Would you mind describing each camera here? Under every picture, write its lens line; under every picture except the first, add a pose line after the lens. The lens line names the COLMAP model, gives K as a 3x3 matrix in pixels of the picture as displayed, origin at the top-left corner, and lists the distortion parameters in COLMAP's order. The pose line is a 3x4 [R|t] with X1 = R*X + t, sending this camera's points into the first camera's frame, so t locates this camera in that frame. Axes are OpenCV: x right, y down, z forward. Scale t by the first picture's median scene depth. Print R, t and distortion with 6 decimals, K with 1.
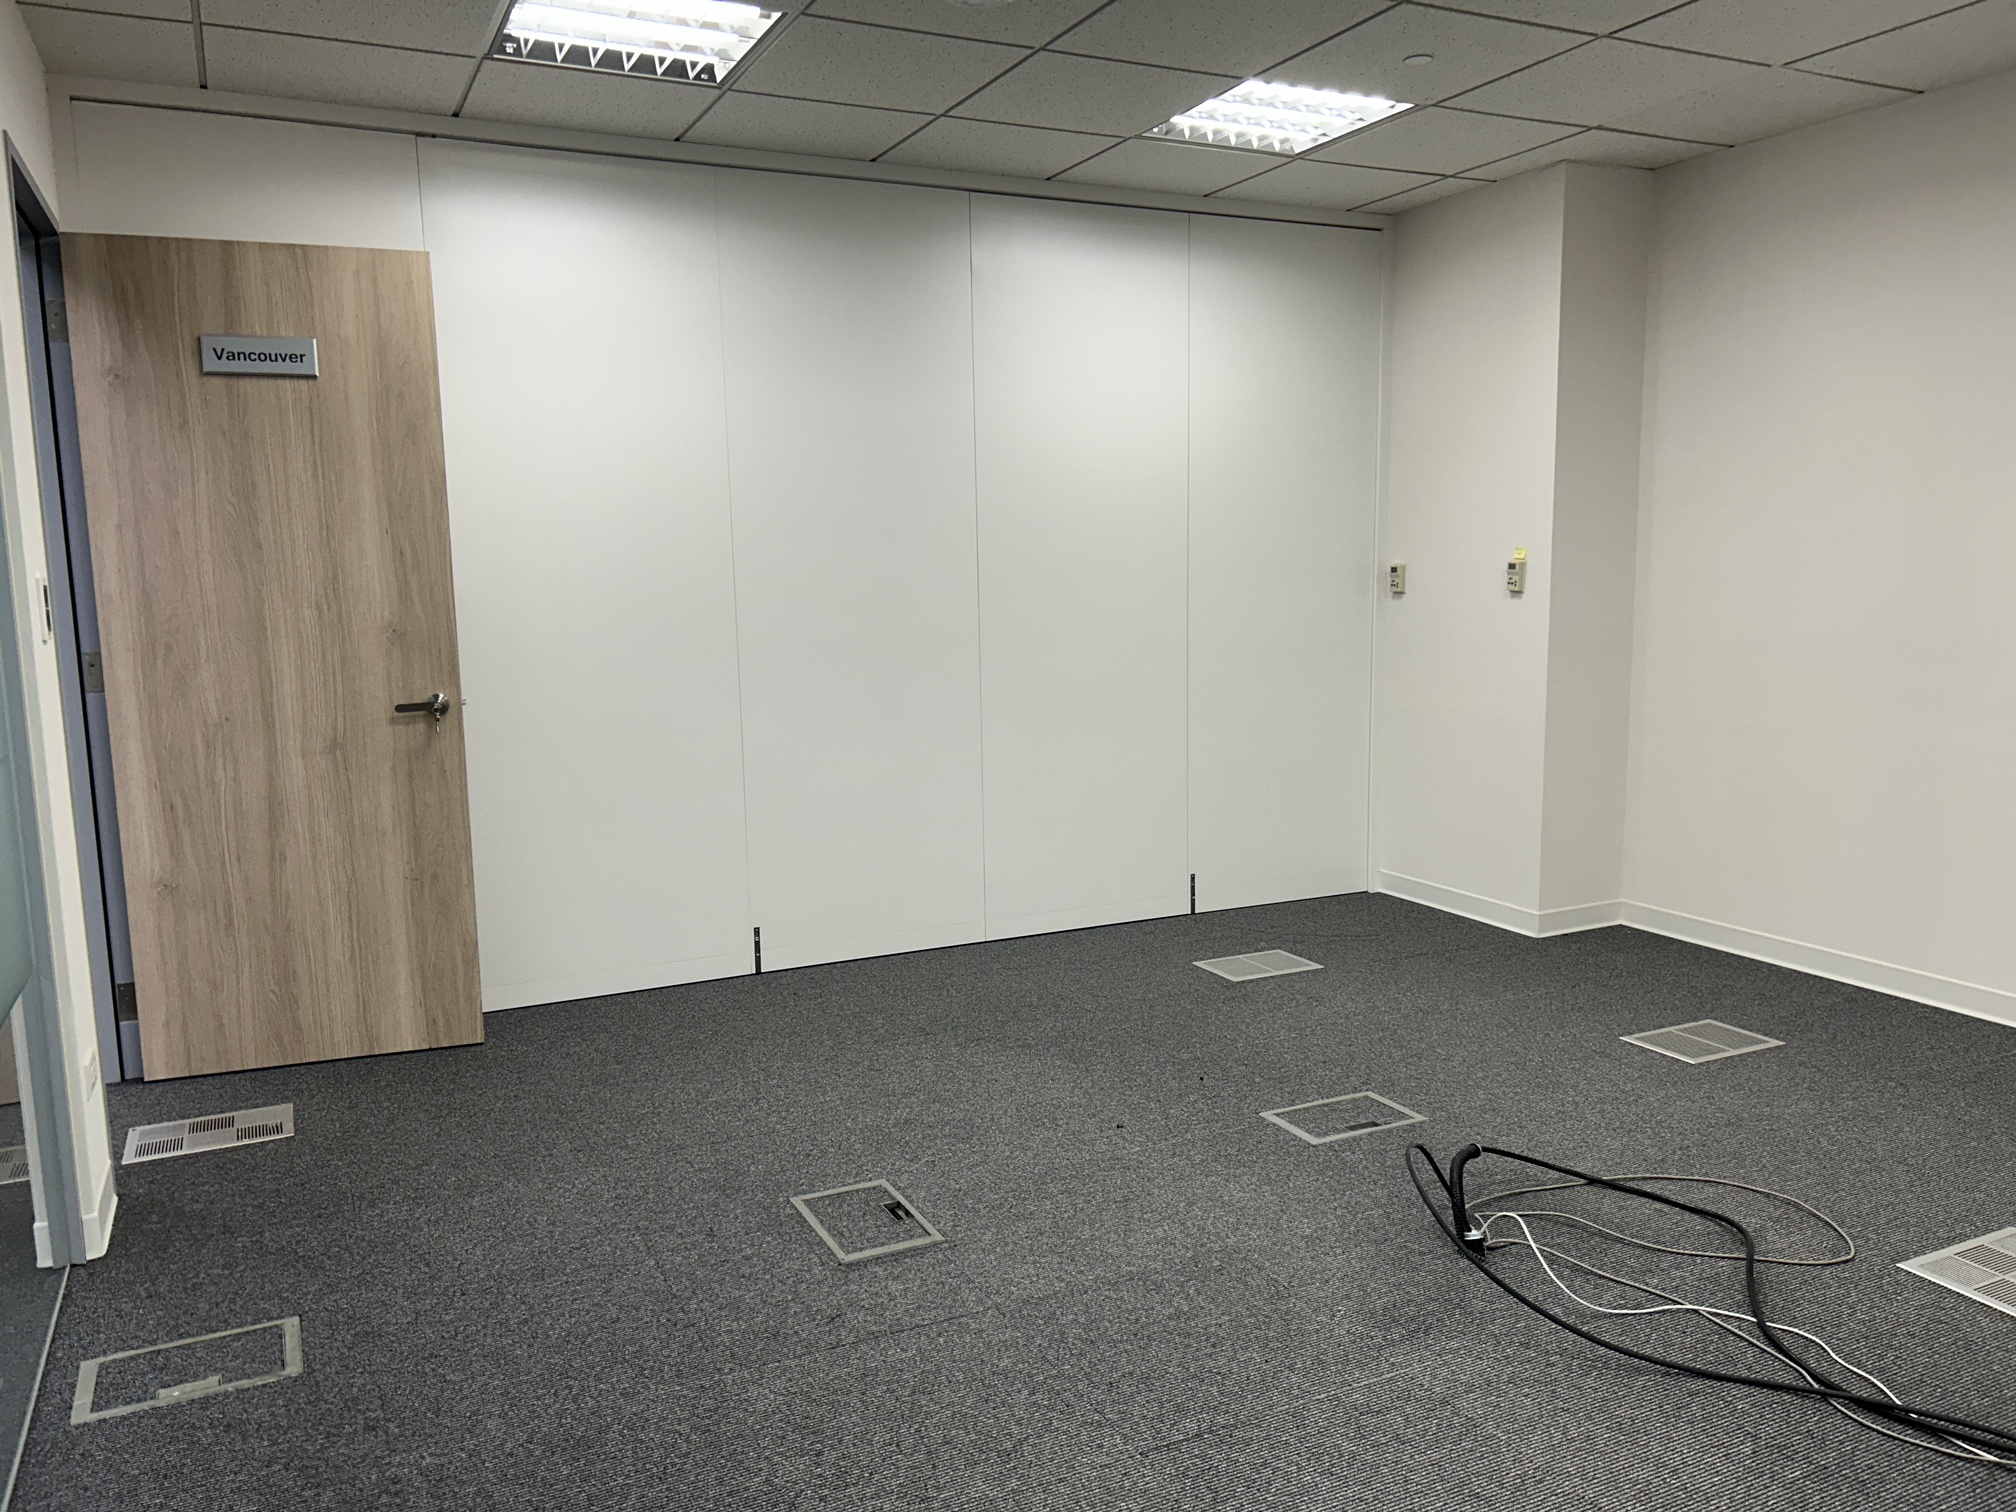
lens RADIAL K [[1516.6, 0, 1017.3], [0, 1516.6, 756.2], [0, 0, 1]] dist [0.036712, -0.035843]
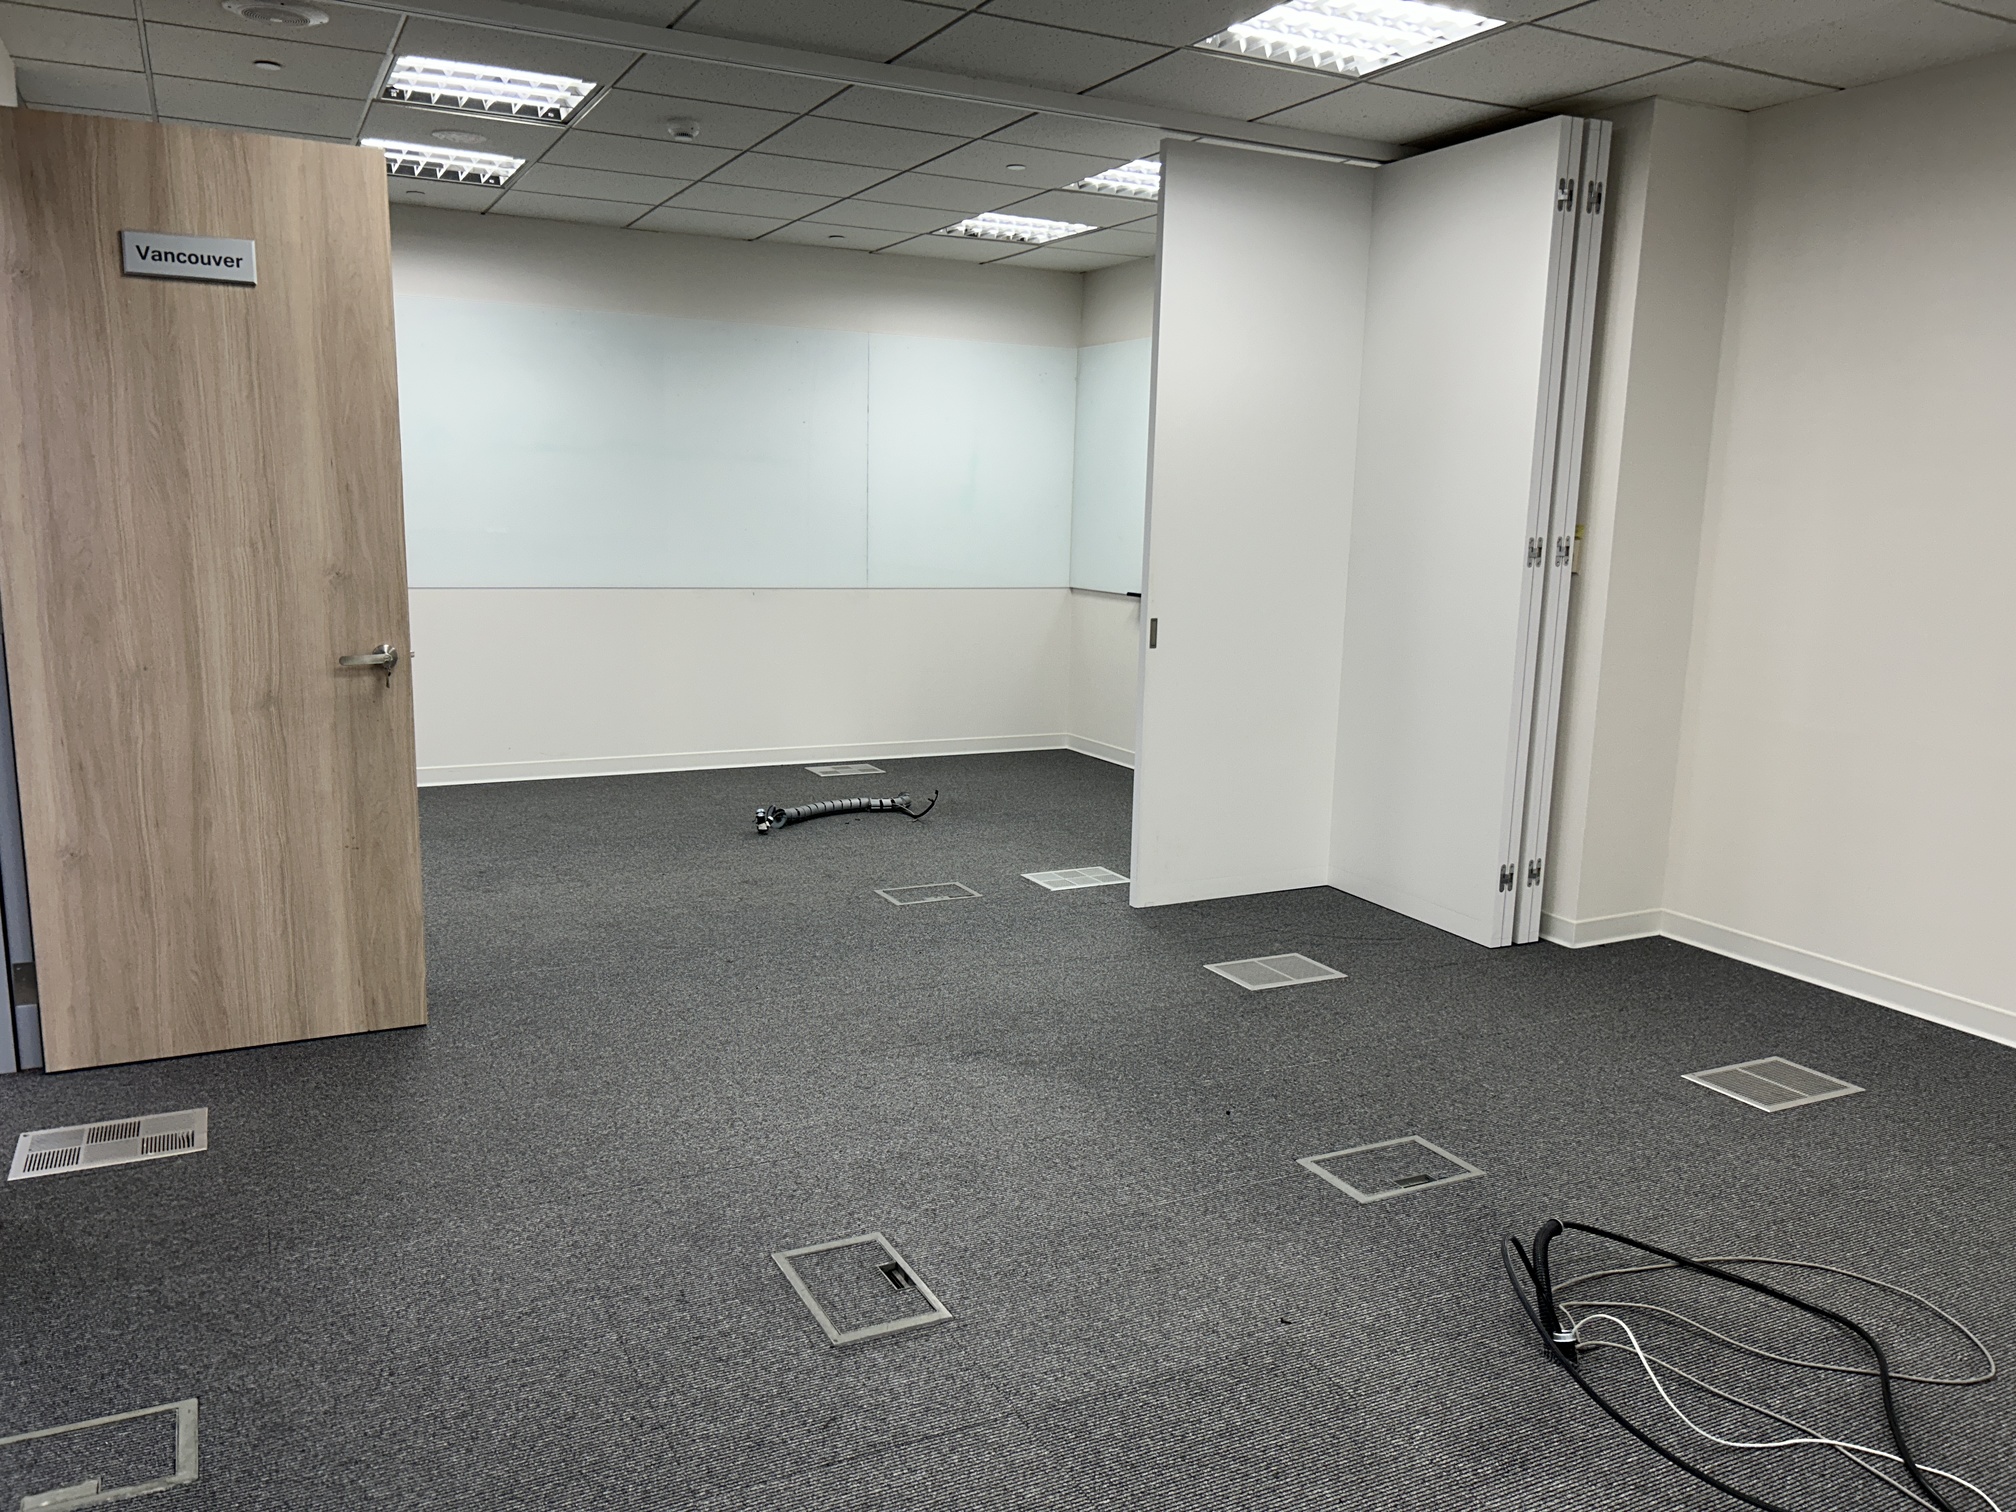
lens RADIAL K [[1516.6, 0, 991.0], [0, 1516.6, 753.8], [0, 0, 1]] dist [0.036712, -0.035843]
pose [[0.999259, 0.036835, 0.011200, -0.037091], [-0.037228, 0.998617, 0.037131, -0.028221], [-0.009817, -0.037520, 0.999248, 0.114056]]
